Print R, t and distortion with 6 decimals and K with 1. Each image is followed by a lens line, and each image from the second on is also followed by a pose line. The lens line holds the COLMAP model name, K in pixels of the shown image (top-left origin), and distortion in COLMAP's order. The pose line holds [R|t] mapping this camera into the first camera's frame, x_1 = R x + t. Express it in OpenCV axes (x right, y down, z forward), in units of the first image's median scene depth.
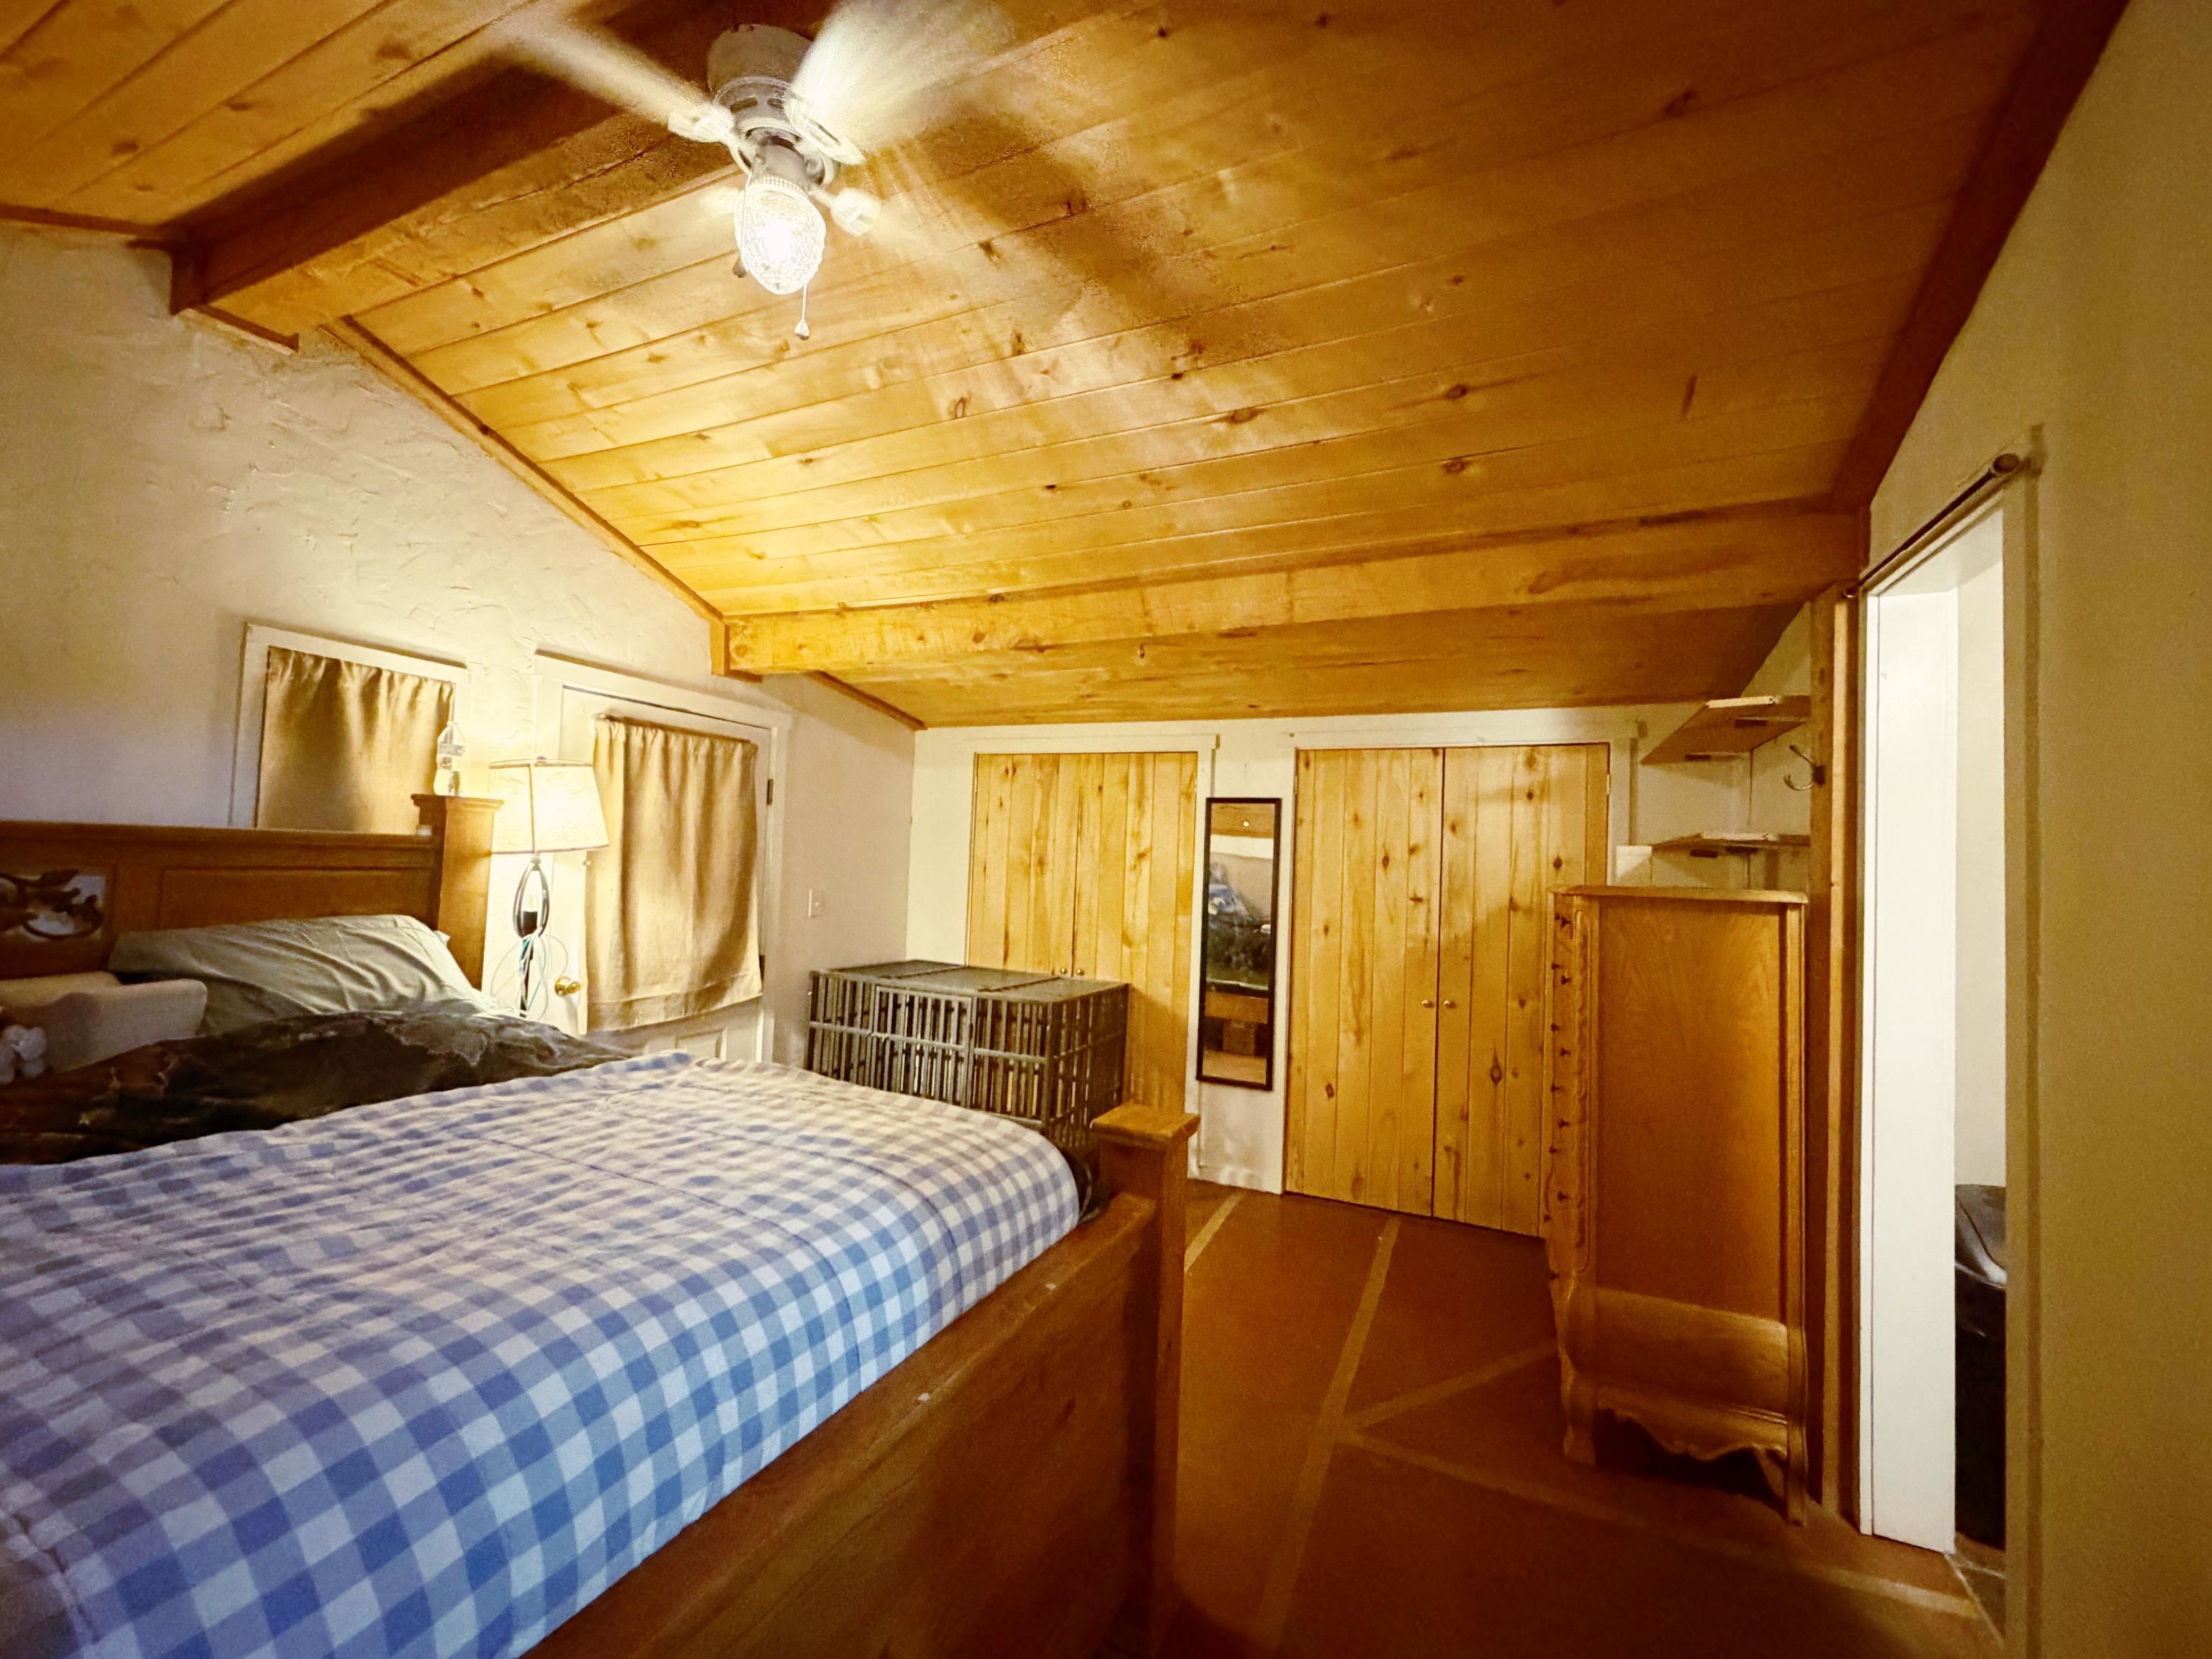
lens RADIAL K [[881.0, 0, 1098.1], [0, 881.0, 829.2], [0, 0, 1]] dist [0.000115, 0.000315]
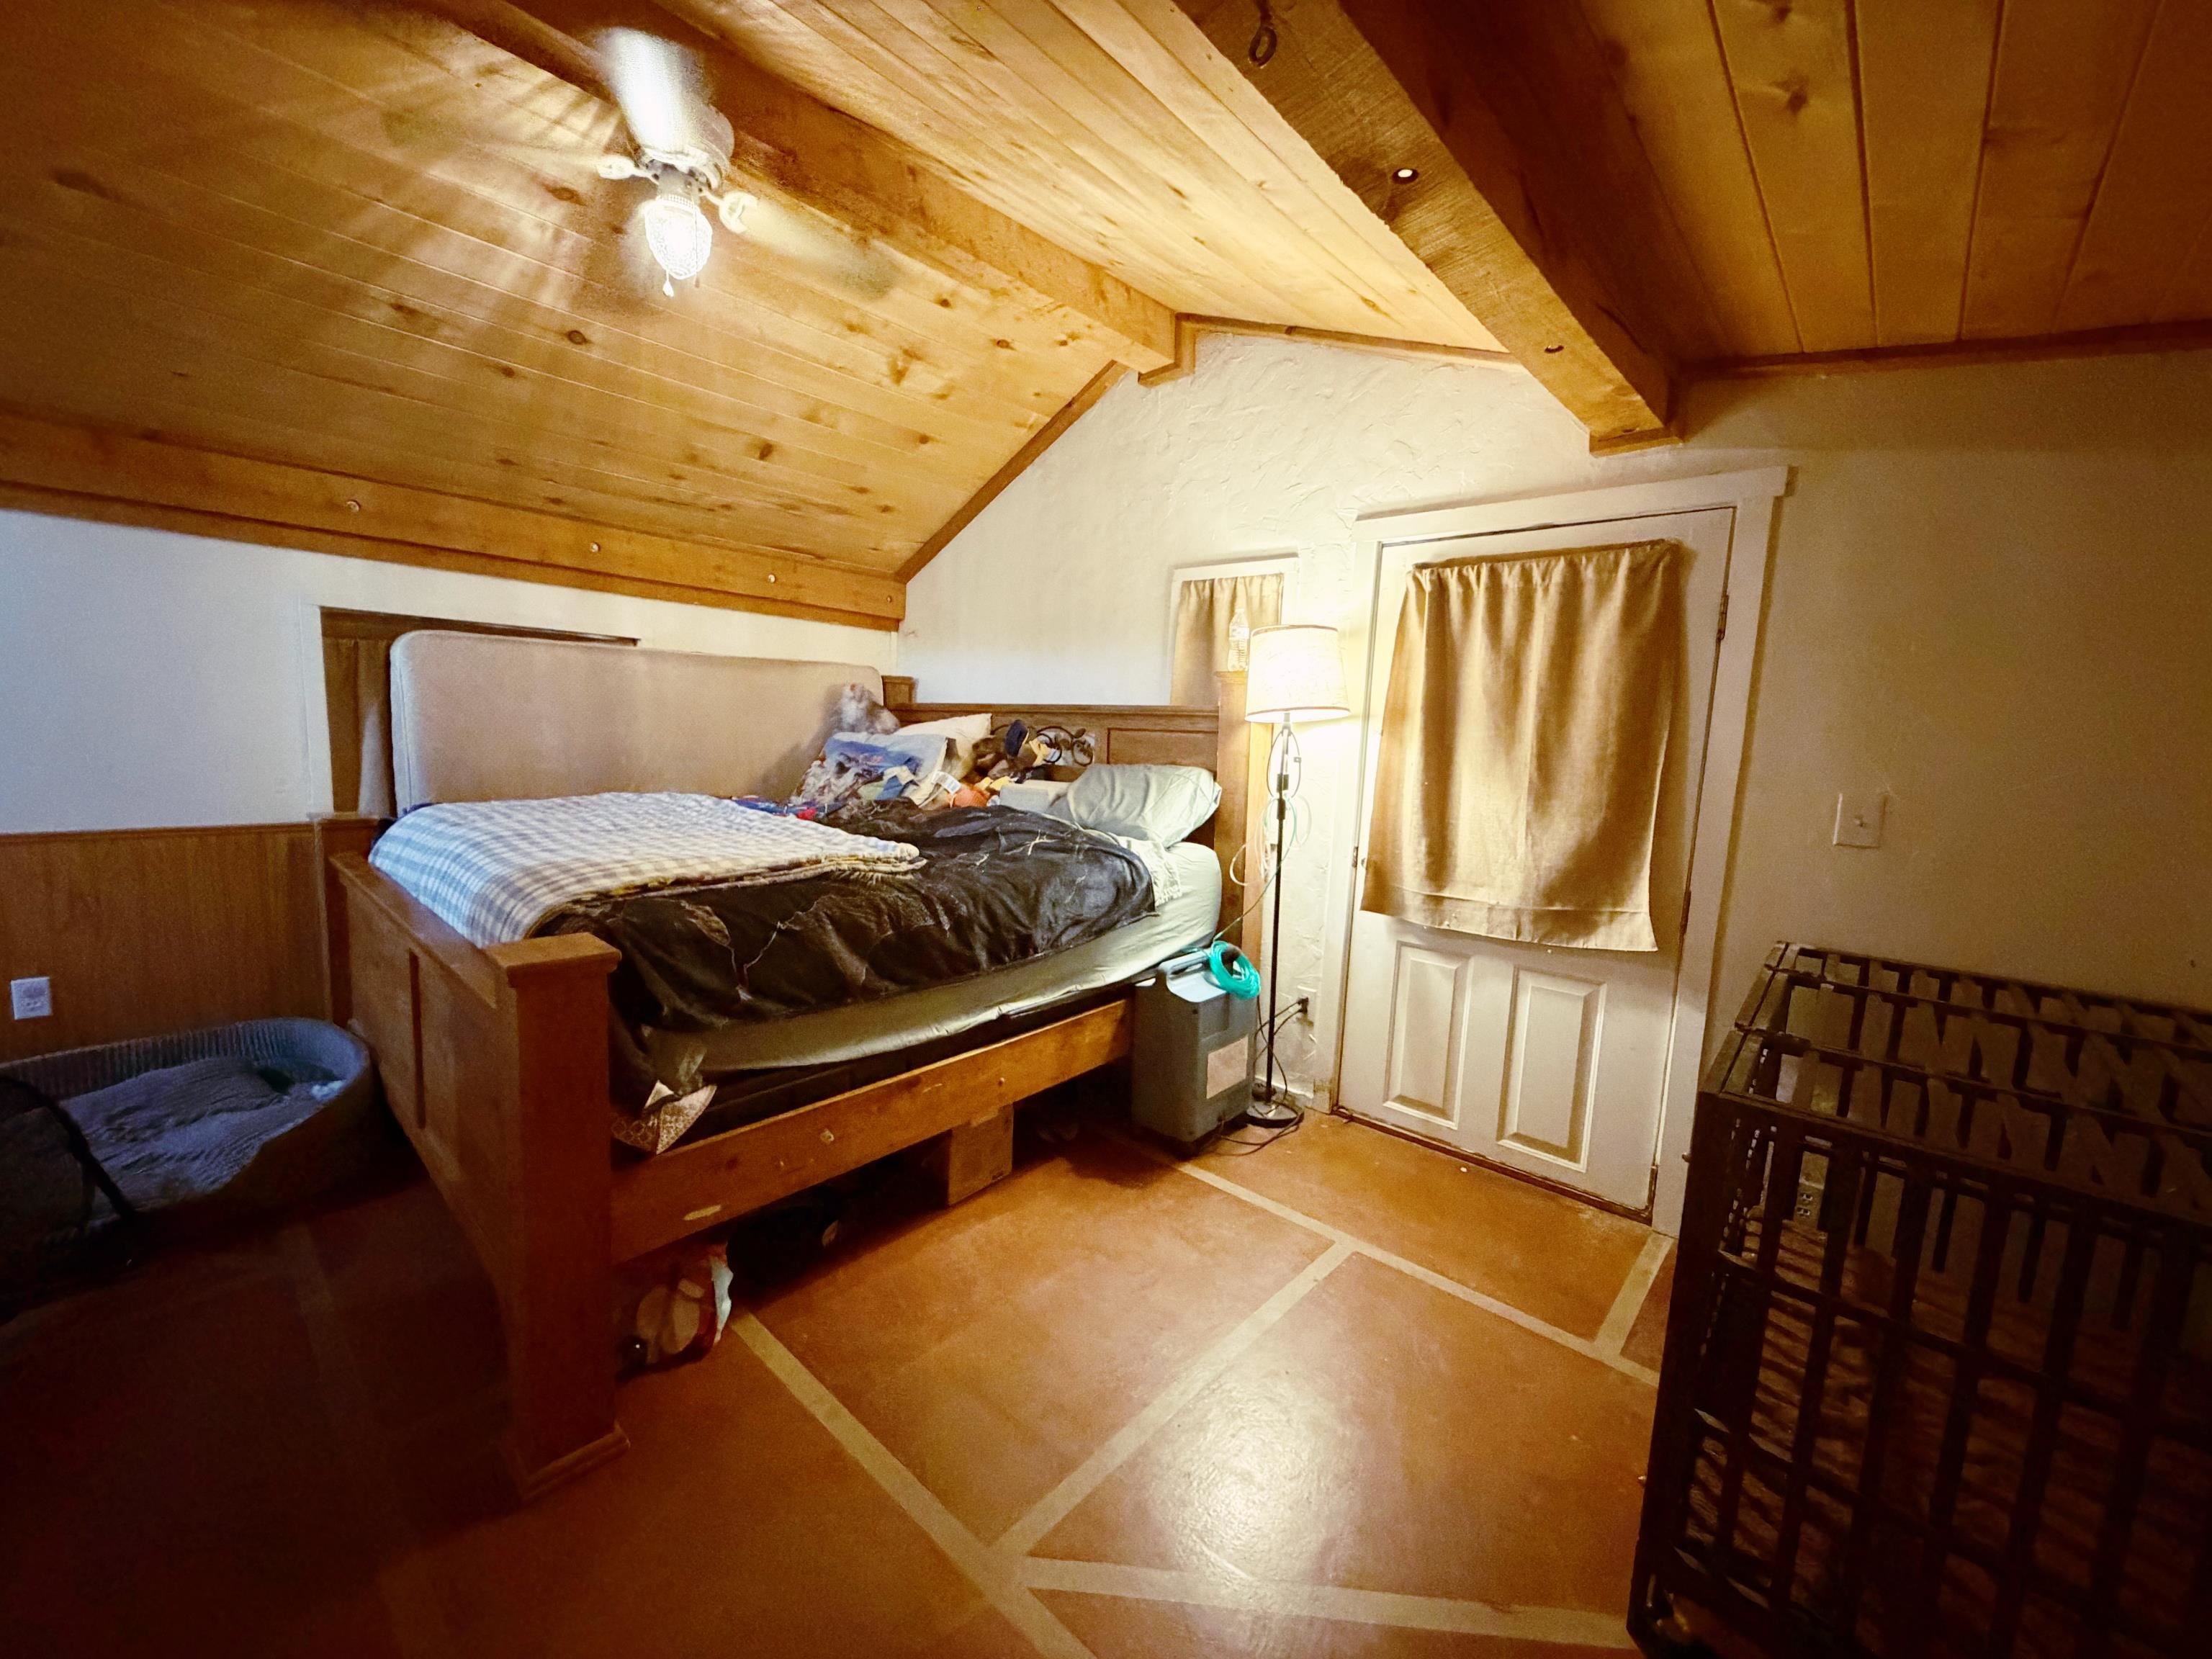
lens RADIAL K [[881.0, 0, 1101.5], [0, 881.0, 826.9], [0, 0, 1]] dist [0.000115, 0.000315]
pose [[-0.315934, 0.073799, -0.945907, 0.473445], [-0.006524, 0.996778, 0.079947, 0.076390], [0.948759, 0.031429, -0.314434, 1.187679]]
